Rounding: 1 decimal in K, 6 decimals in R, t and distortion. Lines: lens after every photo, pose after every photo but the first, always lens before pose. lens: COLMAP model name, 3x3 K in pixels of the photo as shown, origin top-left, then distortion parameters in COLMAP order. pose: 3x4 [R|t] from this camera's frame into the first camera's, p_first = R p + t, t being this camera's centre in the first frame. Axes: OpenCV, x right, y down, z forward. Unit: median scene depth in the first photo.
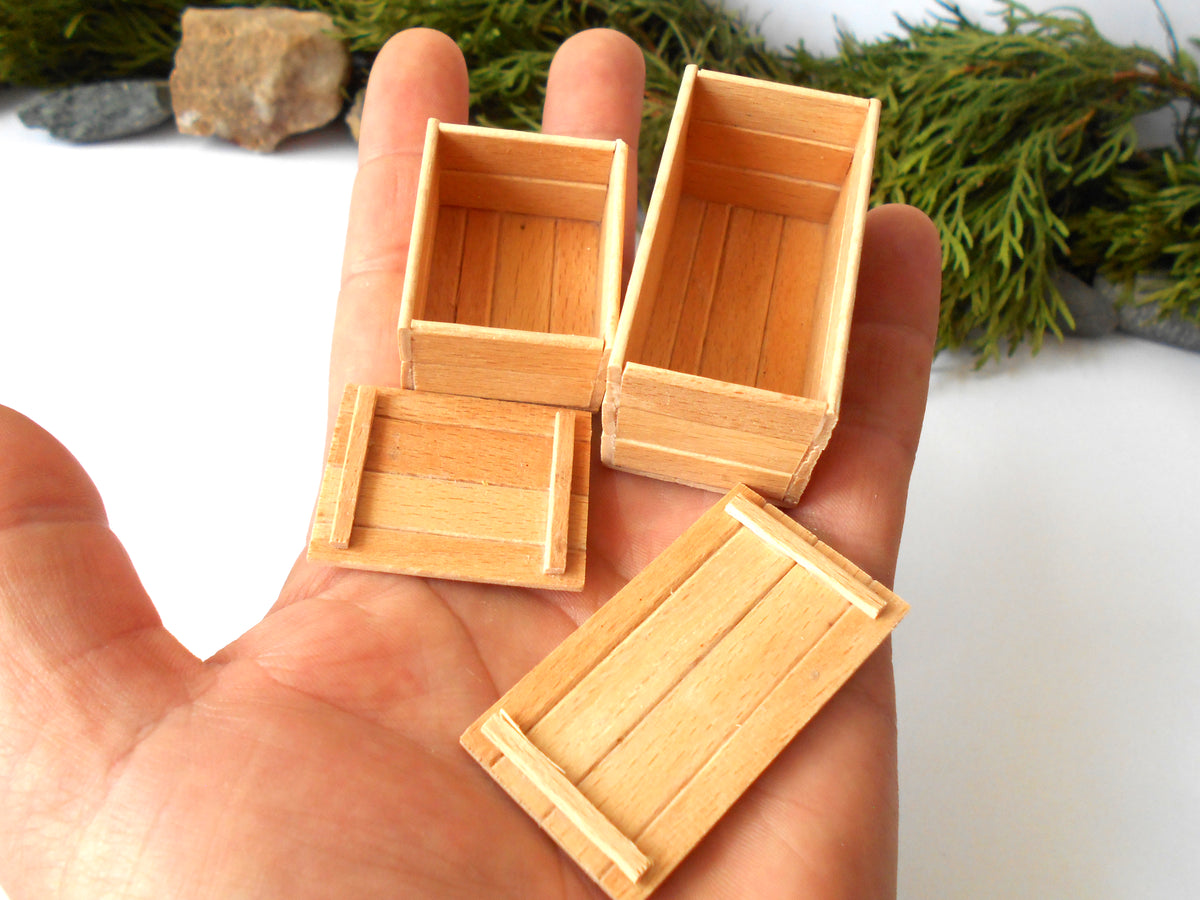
lens RADIAL K [[1039.3, 0, 595.0], [0, 1039.3, 451.2], [0, 0, 1]] dist [-0.009765, -0.004024]
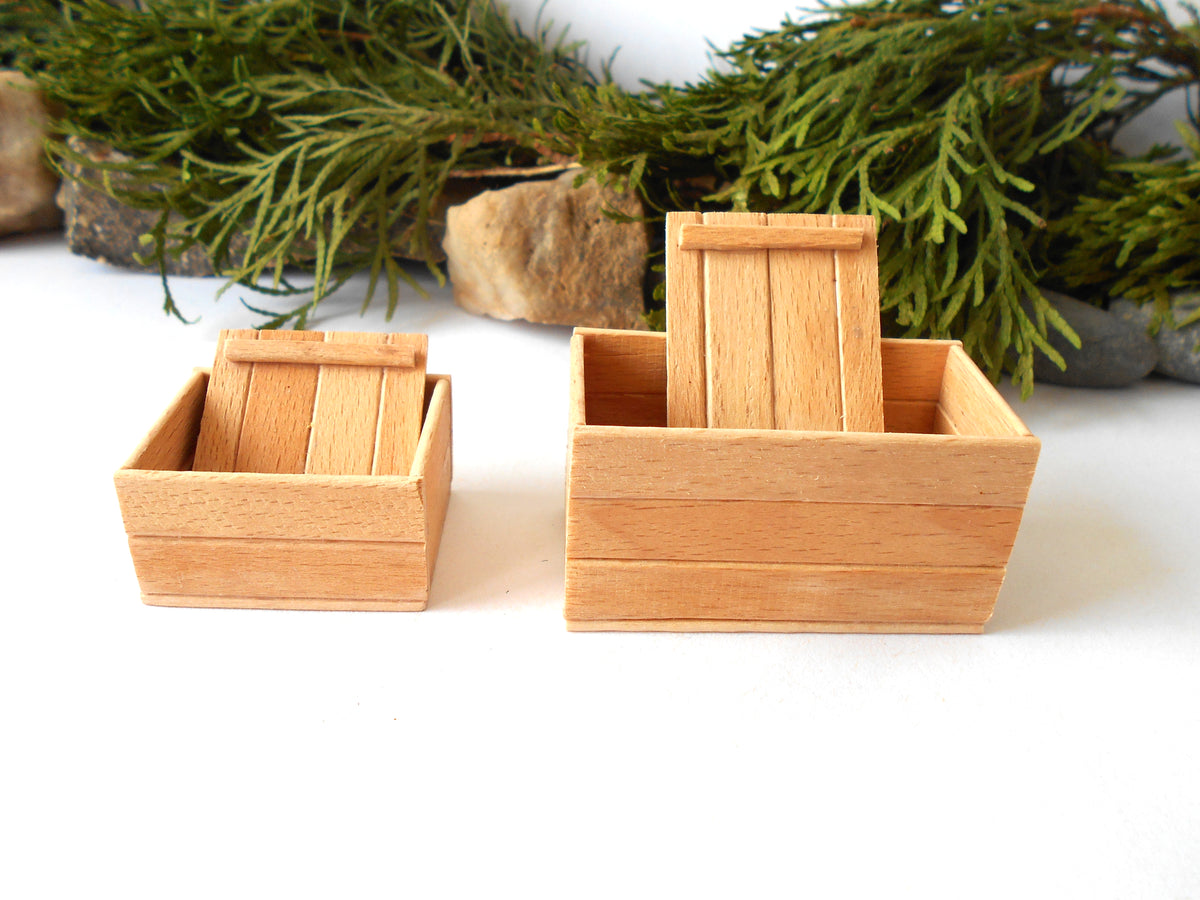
lens RADIAL K [[1023.1, 0, 600.0], [0, 1023.1, 450.0], [0, 0, 1]] dist [-0.046910, 0.047363]
pose [[0.994679, -0.073703, -0.071982, 0.214952], [0.049266, 0.953931, -0.295953, 0.102610], [0.090478, 0.290832, 0.952487, 0.413102]]
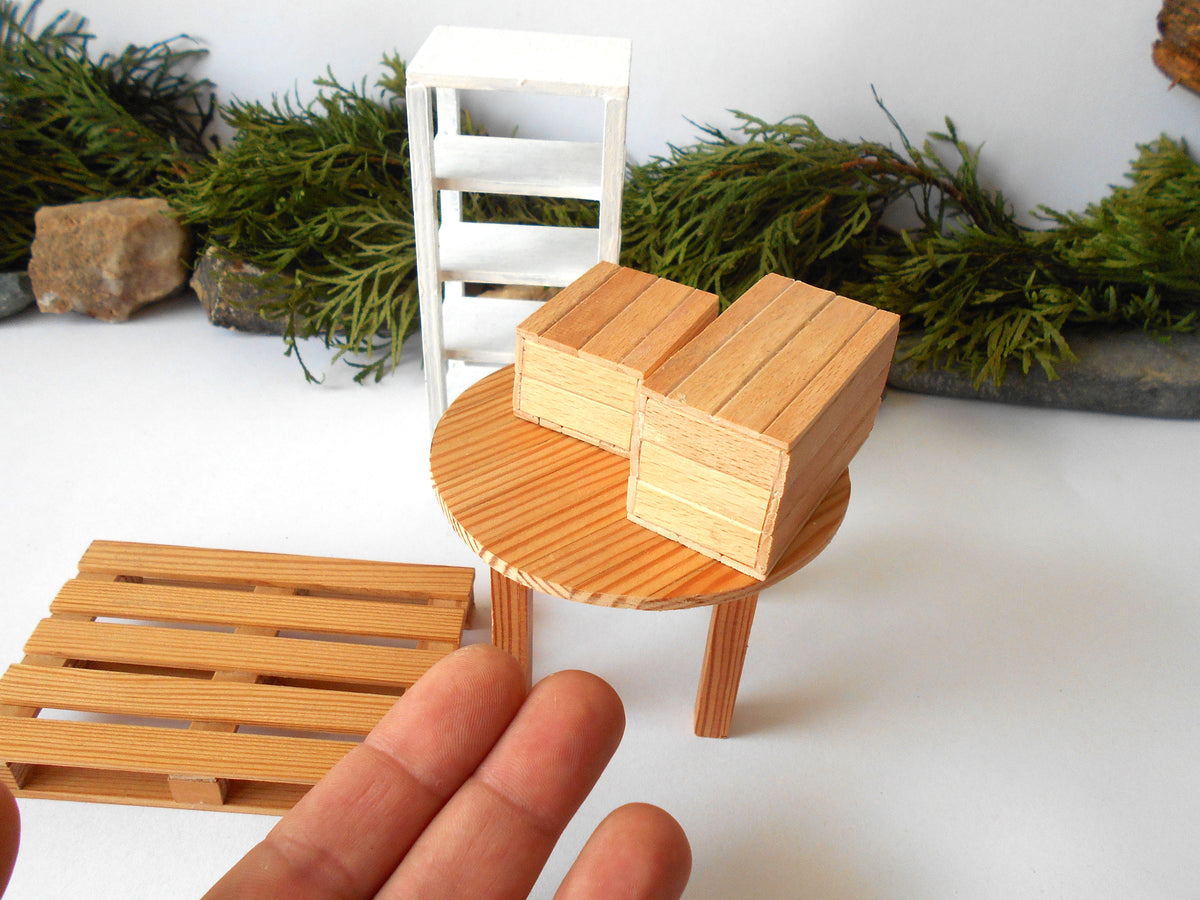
lens RADIAL K [[1058.4, 0, 629.1], [0, 1058.4, 457.9], [0, 0, 1]] dist [-0.048595, 0.014074]
pose [[0.992205, -0.122228, 0.024290, 0.199663], [0.124570, 0.978194, -0.166191, 0.123286], [-0.003448, 0.167922, 0.985794, -0.102672]]
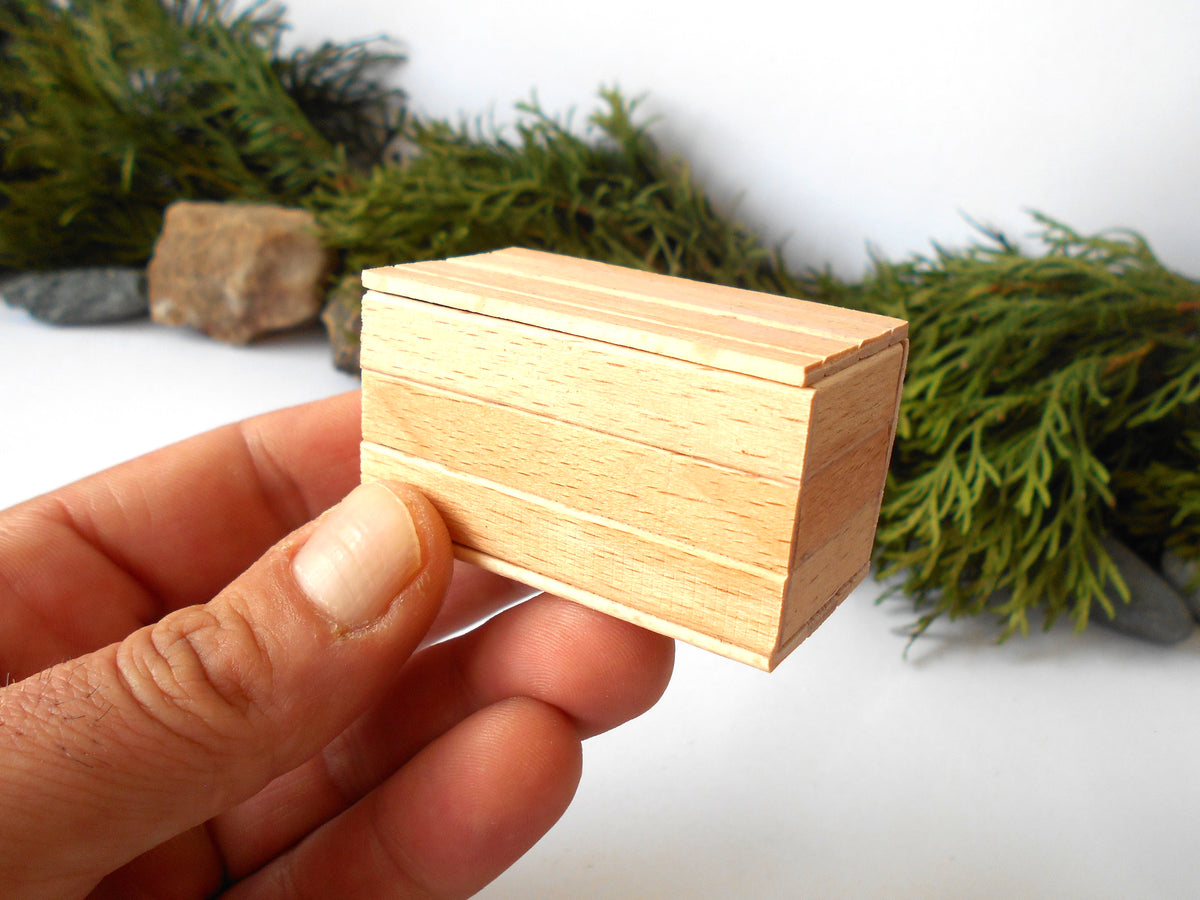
lens RADIAL K [[1060.3, 0, 600.0], [0, 1060.3, 450.0], [0, 0, 1]] dist [-0.051062, 0.015329]
pose [[0.984115, 0.066025, -0.164795, 0.191878], [-0.105538, 0.964011, -0.244017, 0.005087], [0.142753, 0.257533, 0.955666, 0.159886]]
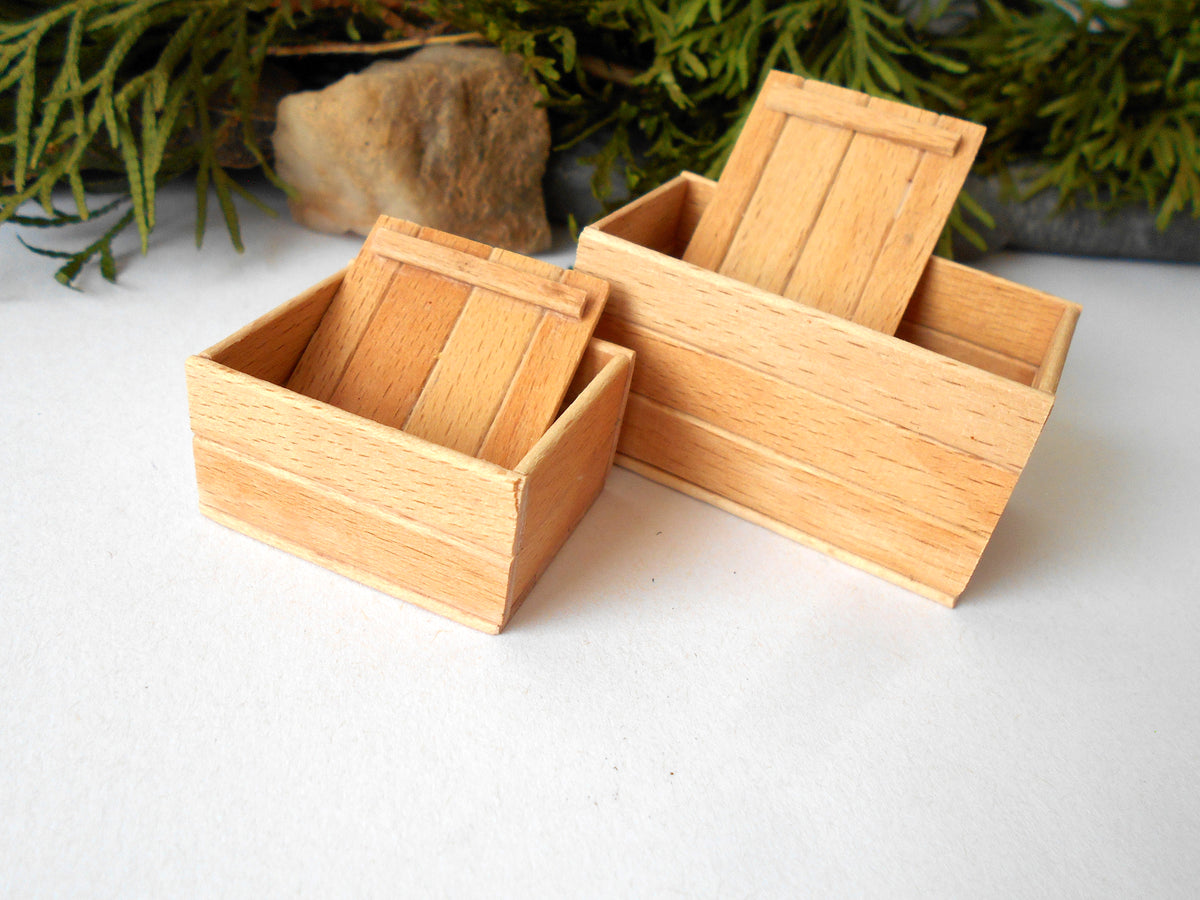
lens RADIAL K [[1023.1, 0, 600.0], [0, 1023.1, 450.0], [0, 0, 1]] dist [-0.046910, 0.047363]
pose [[0.915746, -0.225966, 0.332188, 0.001652], [0.275396, 0.955072, -0.109515, 0.014640], [-0.292517, 0.191771, 0.936834, 0.505136]]
